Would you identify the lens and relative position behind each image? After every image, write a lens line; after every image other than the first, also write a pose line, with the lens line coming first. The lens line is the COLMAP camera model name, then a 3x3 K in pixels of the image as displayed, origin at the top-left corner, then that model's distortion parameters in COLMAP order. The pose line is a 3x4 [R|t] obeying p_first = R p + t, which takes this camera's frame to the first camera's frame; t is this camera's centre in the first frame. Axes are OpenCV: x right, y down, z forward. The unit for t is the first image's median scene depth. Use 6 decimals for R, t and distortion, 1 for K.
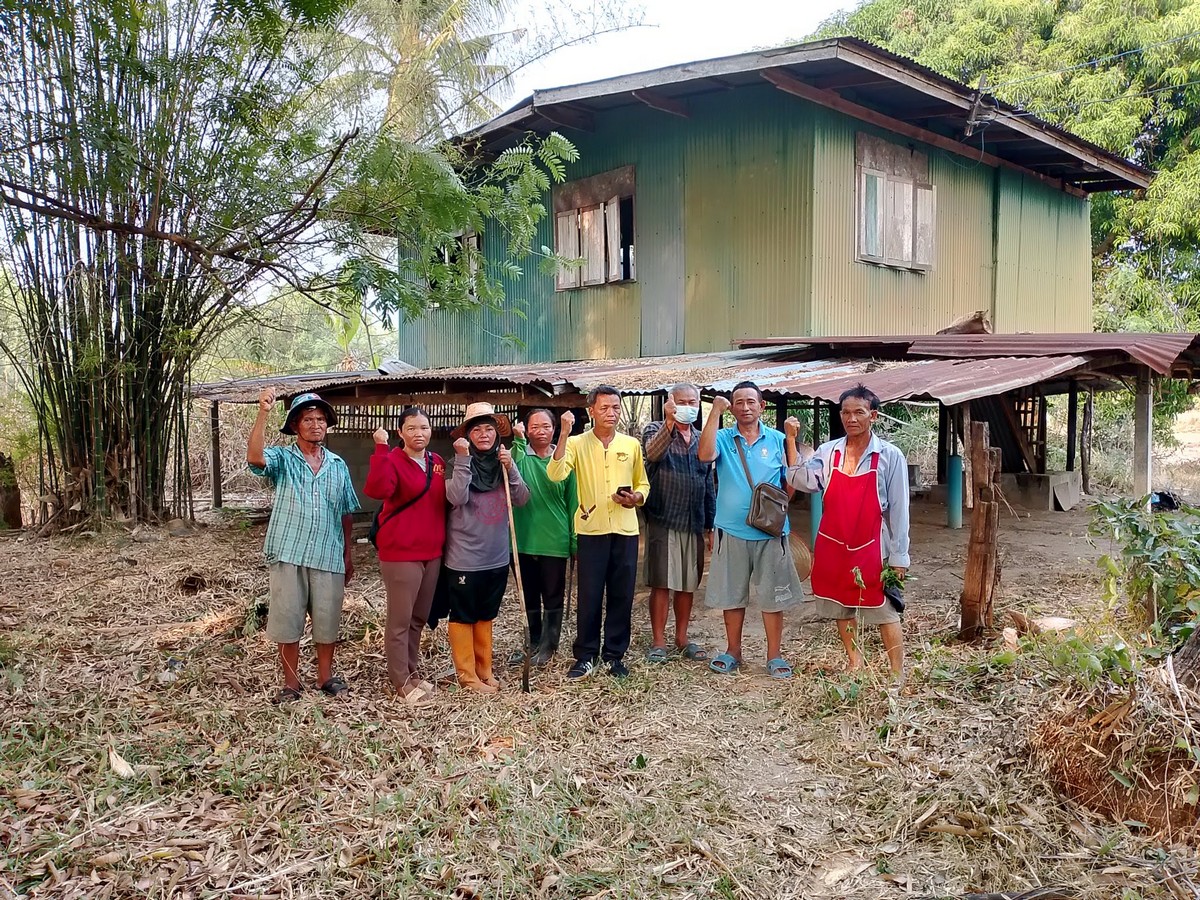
lens RADIAL K [[1056.3, 0, 600.0], [0, 1056.3, 450.0], [0, 0, 1]] dist [0.015128, -0.106545]
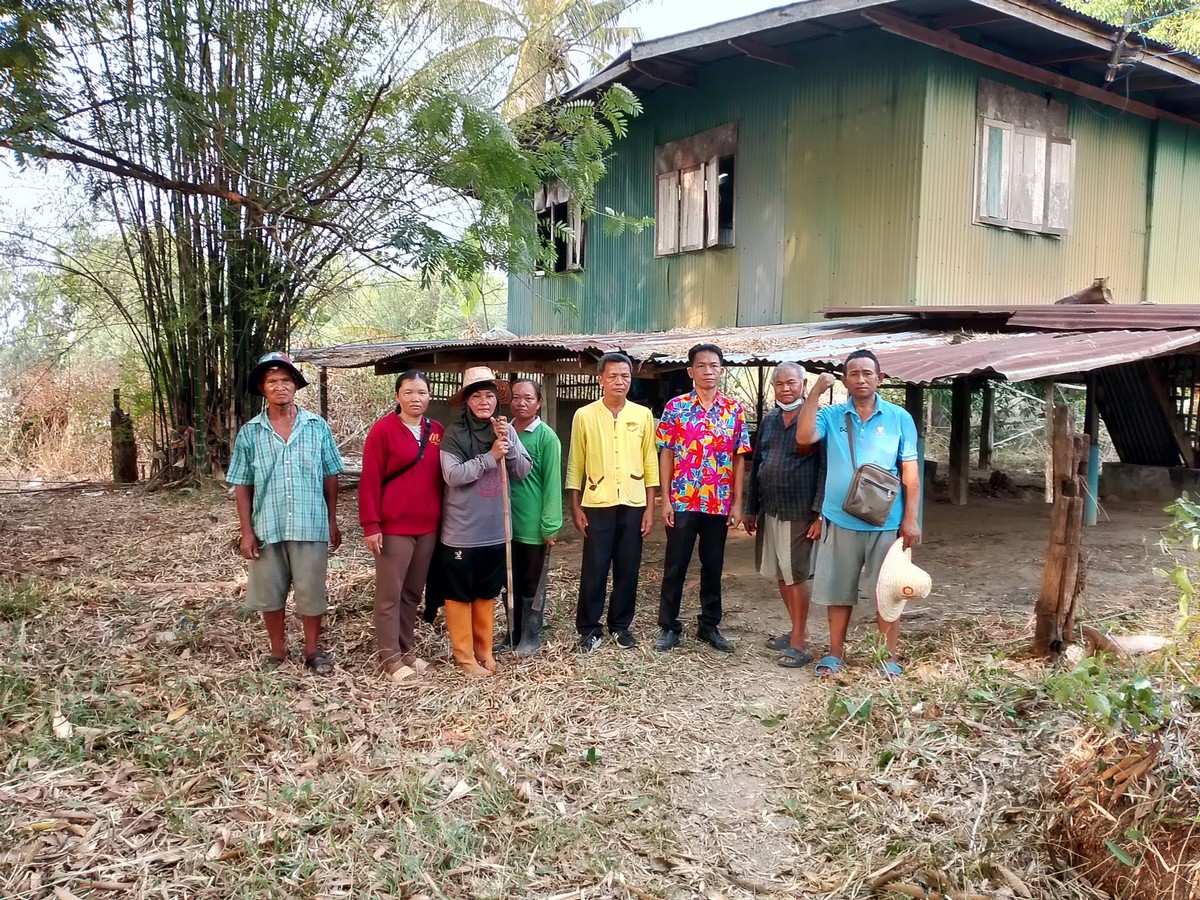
lens RADIAL K [[1034.9, 0, 603.9], [0, 1034.9, 462.4], [0, 0, 1]] dist [0.013972, -0.093408]
pose [[0.983645, 0.037611, -0.176146, 0.116510], [-0.031303, 0.998770, 0.038456, 0.000524], [0.177376, -0.032313, 0.983613, 0.087621]]
